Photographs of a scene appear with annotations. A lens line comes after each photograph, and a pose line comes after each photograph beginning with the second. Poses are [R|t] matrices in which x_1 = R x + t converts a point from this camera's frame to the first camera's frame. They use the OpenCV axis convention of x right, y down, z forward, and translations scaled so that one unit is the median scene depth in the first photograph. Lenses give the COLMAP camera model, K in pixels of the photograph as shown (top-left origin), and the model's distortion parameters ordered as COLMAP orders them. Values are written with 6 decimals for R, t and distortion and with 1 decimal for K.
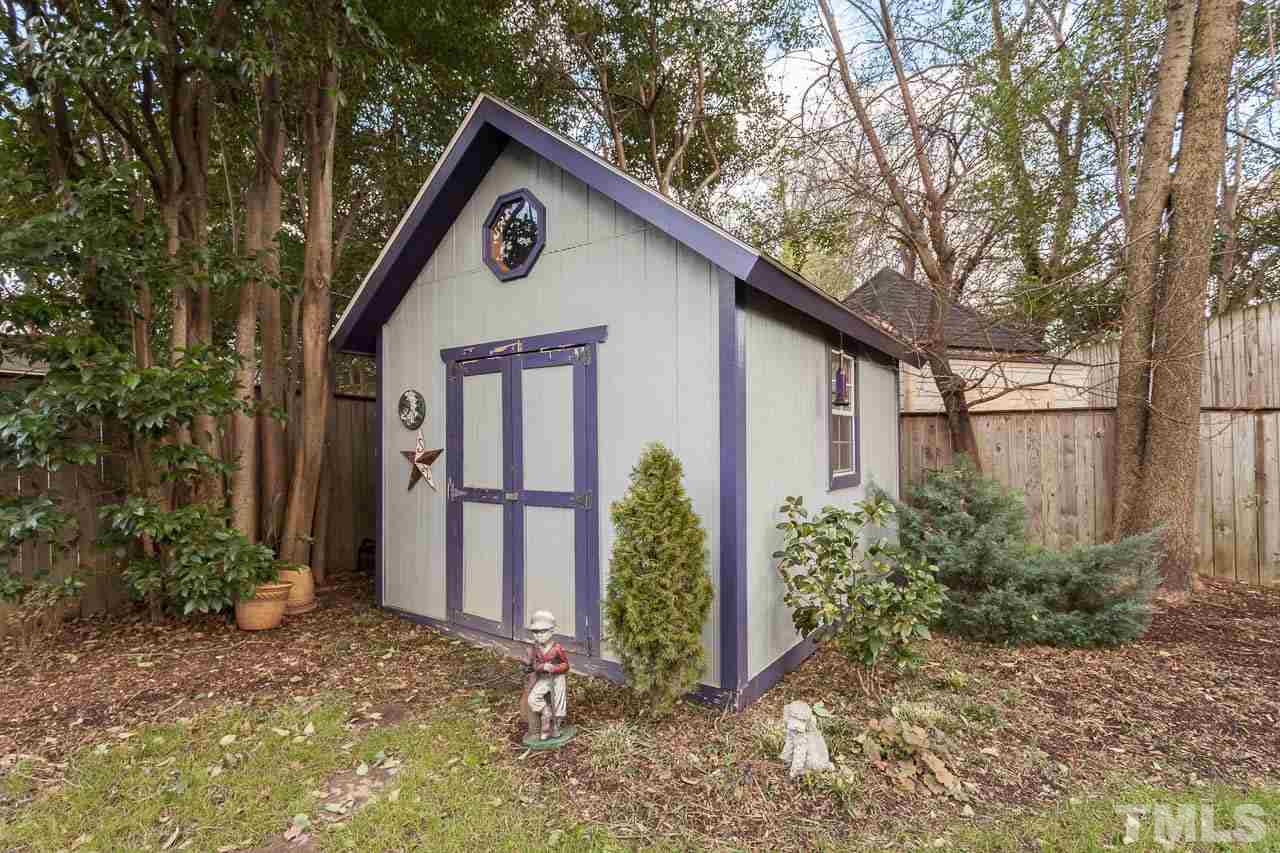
lens RADIAL K [[603.7, 0, 621.3], [0, 603.7, 428.6], [0, 0, 1]] dist [0.002610, 0.000528]
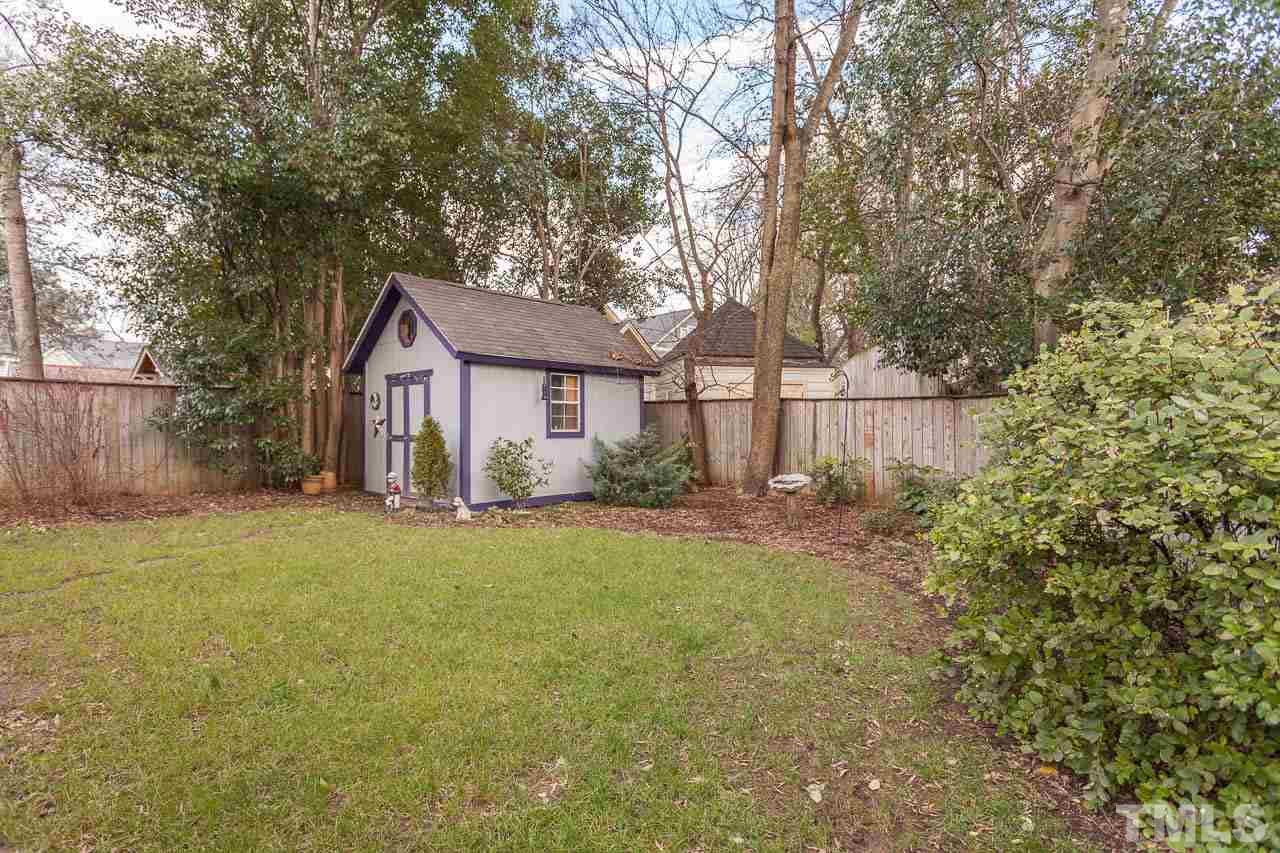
lens RADIAL K [[680.2, 0, 637.3], [0, 680.2, 419.2], [0, 0, 1]] dist [0.001169, 0.000854]
pose [[0.987414, 0.005100, -0.158073, 1.027035], [-0.002533, 0.999862, 0.016439, -0.007769], [0.158135, -0.015832, 0.987291, -1.352046]]
